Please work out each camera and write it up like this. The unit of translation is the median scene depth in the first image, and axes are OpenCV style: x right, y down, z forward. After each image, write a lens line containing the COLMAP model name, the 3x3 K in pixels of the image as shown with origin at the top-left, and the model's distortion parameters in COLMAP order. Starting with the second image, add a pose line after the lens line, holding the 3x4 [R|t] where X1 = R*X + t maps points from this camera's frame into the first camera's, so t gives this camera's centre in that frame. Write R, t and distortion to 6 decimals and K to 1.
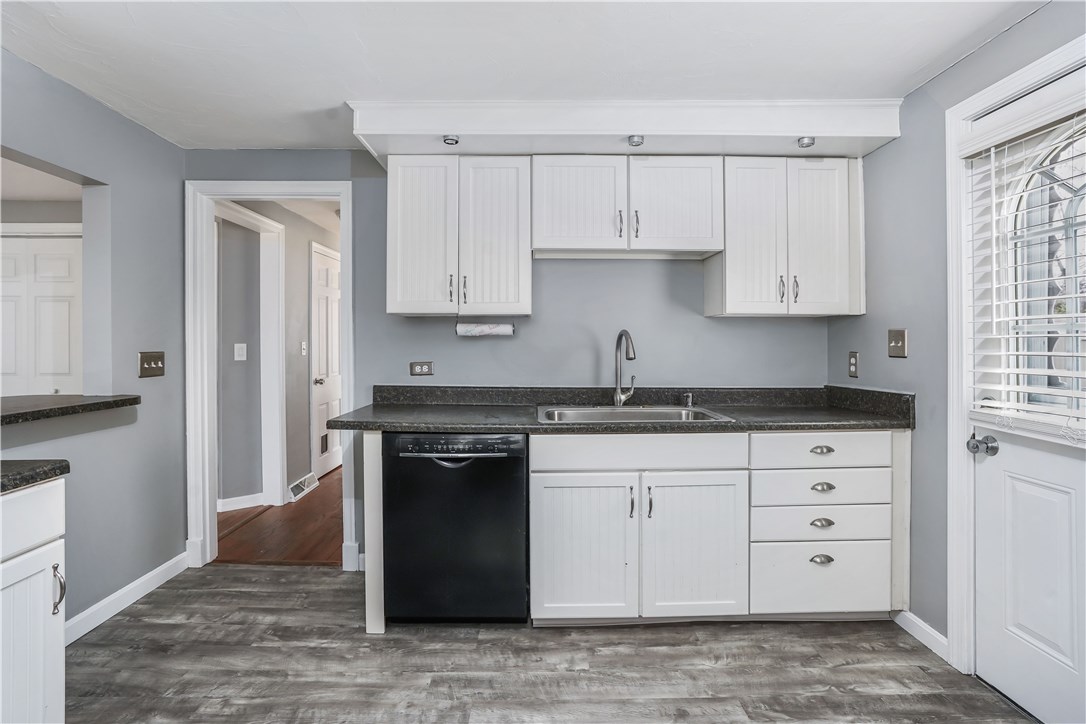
lens RADIAL K [[518.0, 0, 531.5], [0, 518.0, 342.9], [0, 0, 1]] dist [0.012972, 0.002947]
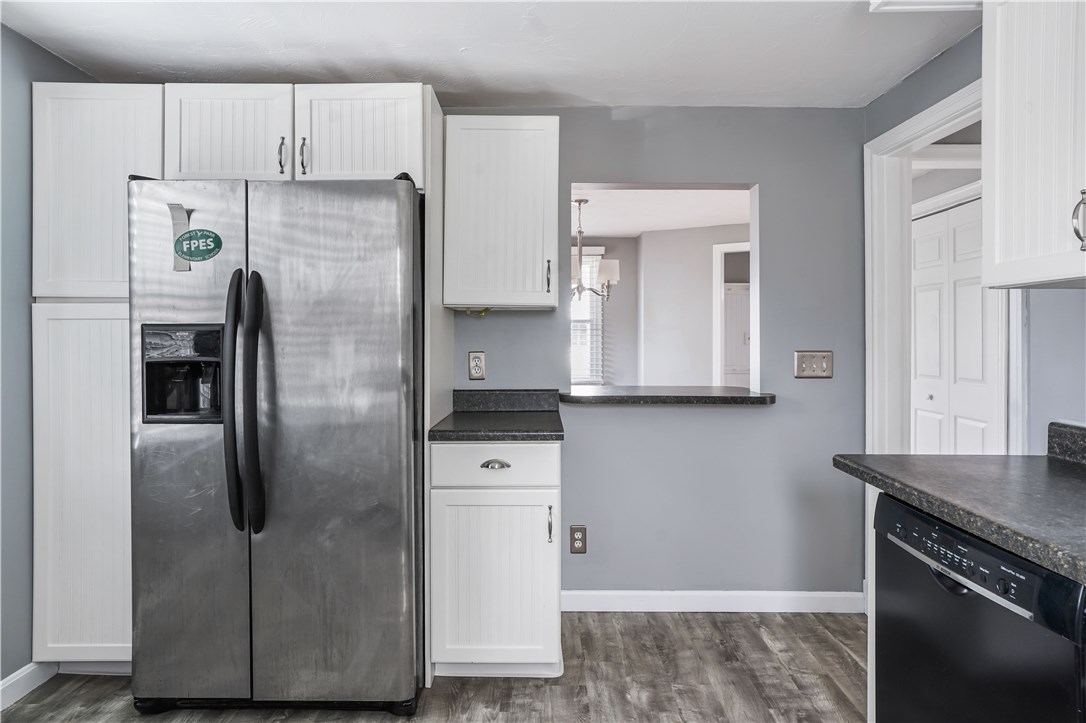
lens RADIAL K [[645.0, 0, 534.8], [0, 645.0, 339.3], [0, 0, 1]] dist [0.007388, 0.001002]
pose [[-0.003557, -0.000599, -0.999993, 0.459809], [-0.003167, 0.999995, -0.000588, -0.000690], [0.999989, 0.003164, -0.003559, 0.602528]]
